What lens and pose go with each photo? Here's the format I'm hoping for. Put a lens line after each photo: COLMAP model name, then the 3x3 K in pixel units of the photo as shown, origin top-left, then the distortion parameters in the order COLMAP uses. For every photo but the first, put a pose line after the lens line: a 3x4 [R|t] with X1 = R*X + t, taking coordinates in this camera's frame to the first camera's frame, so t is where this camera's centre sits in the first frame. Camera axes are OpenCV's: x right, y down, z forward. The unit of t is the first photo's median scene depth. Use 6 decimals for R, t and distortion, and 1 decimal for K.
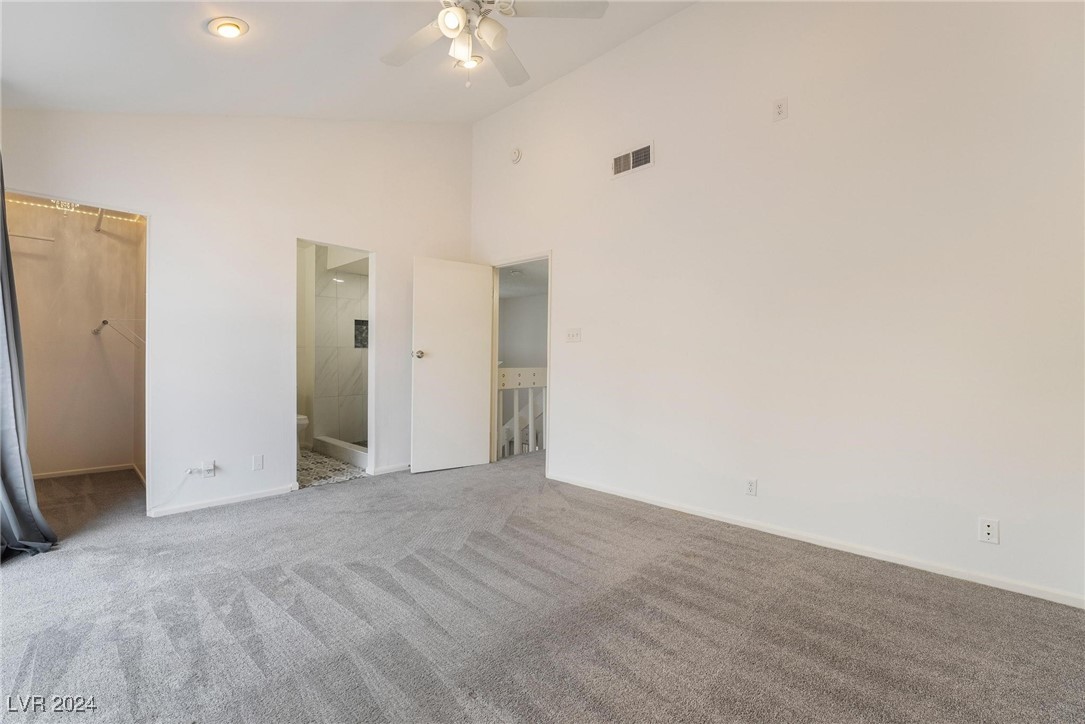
lens RADIAL K [[450.0, 0, 547.6], [0, 450.0, 365.0], [0, 0, 1]] dist [-0.021936, 0.000153]
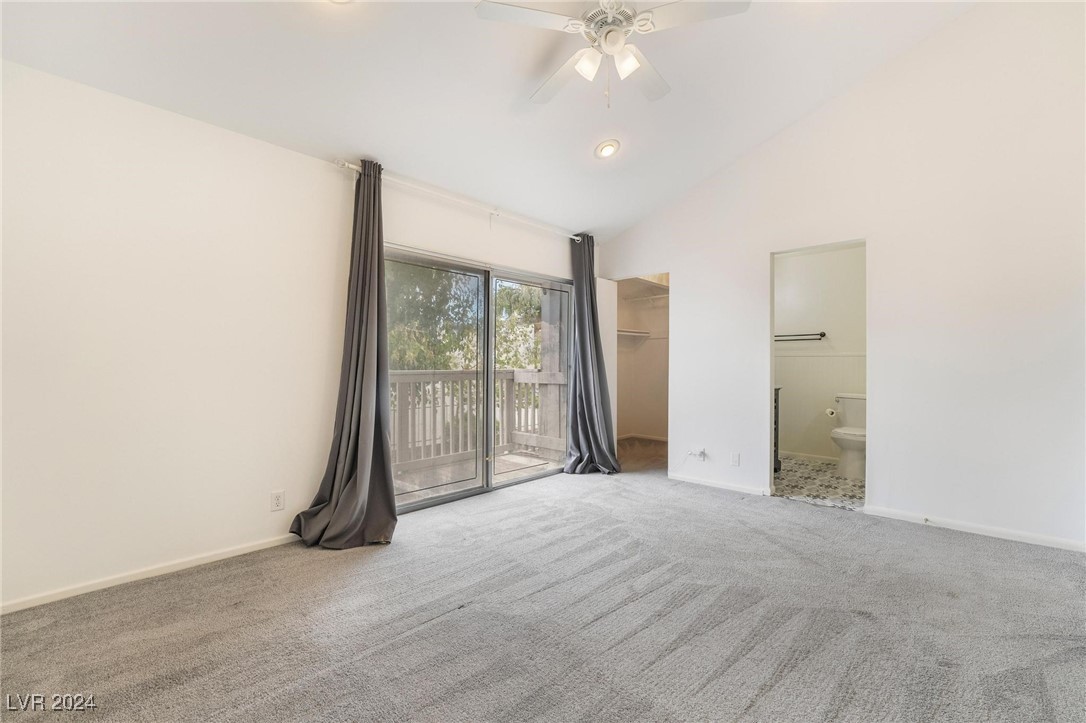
lens RADIAL K [[450.4, 0, 548.1], [0, 450.4, 364.5], [0, 0, 1]] dist [-0.021936, 0.000153]
pose [[0.000128, -0.010289, -0.999947, 0.698954], [-0.015969, 0.999820, -0.010290, -0.009122], [0.999872, 0.015970, -0.000037, 0.700997]]
